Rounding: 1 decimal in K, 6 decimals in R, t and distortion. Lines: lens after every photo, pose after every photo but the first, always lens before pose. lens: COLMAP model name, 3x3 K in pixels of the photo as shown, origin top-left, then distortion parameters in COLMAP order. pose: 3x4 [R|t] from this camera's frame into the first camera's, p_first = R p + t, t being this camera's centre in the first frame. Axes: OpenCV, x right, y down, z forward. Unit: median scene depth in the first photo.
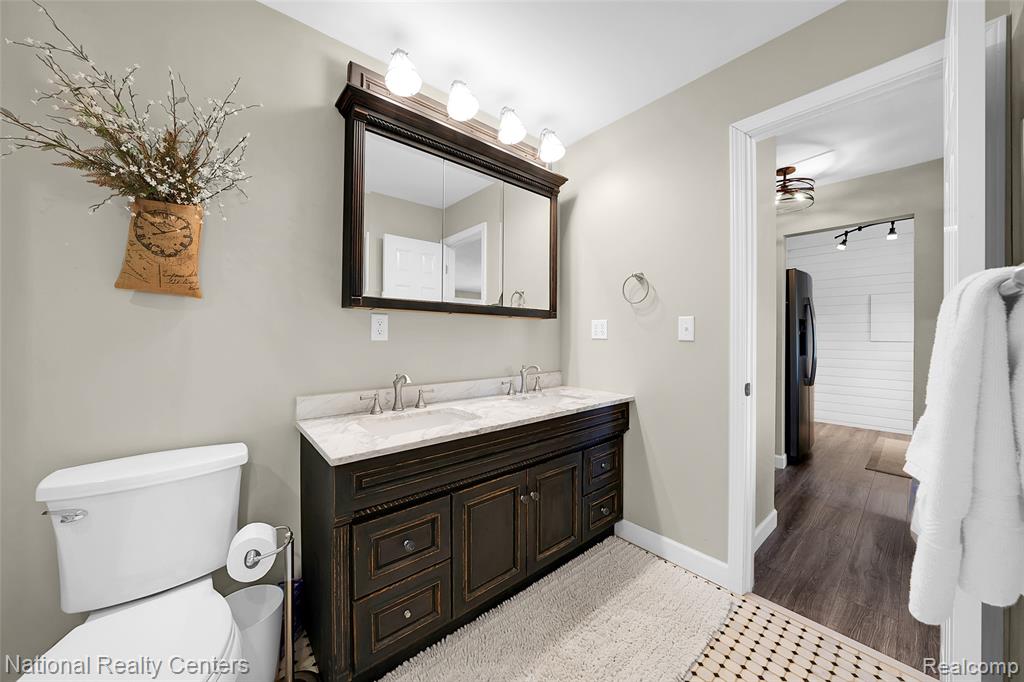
lens RADIAL K [[357.1, 0, 512.0], [0, 357.1, 341.0], [0, 0, 1]] dist [-0.001548, -0.000049]
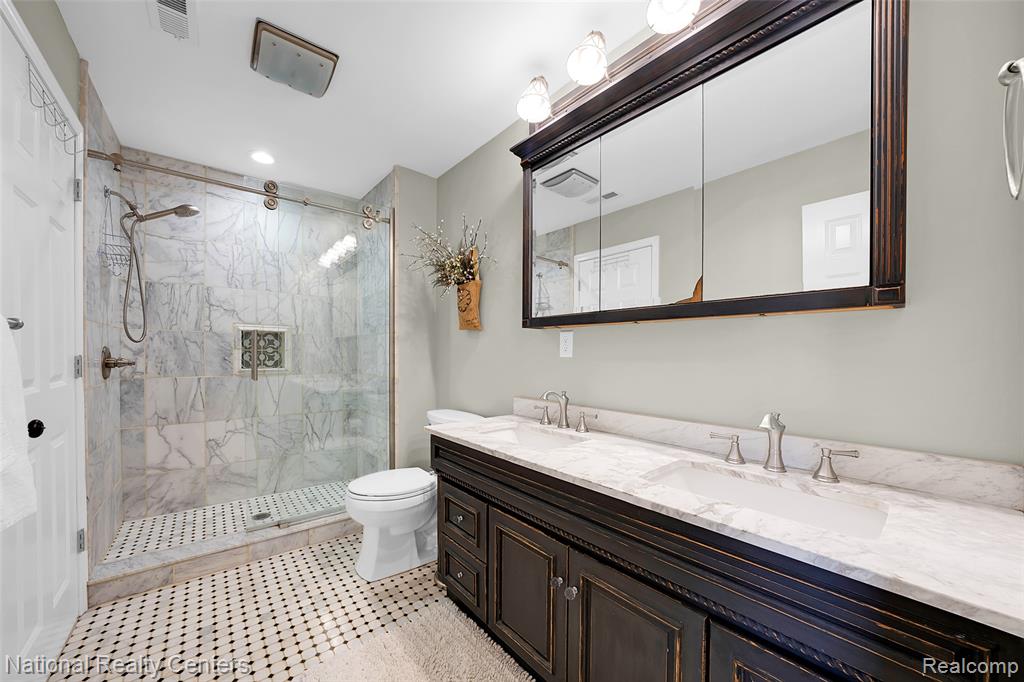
lens RADIAL K [[379.0, 0, 476.7], [0, 379.0, 353.3], [0, 0, 1]] dist [-0.000104, 0.000027]
pose [[-0.069722, 0.001923, -0.997565, 0.807200], [-0.011211, 0.999933, 0.002711, -0.011875], [0.997503, 0.011373, -0.069695, 0.901659]]
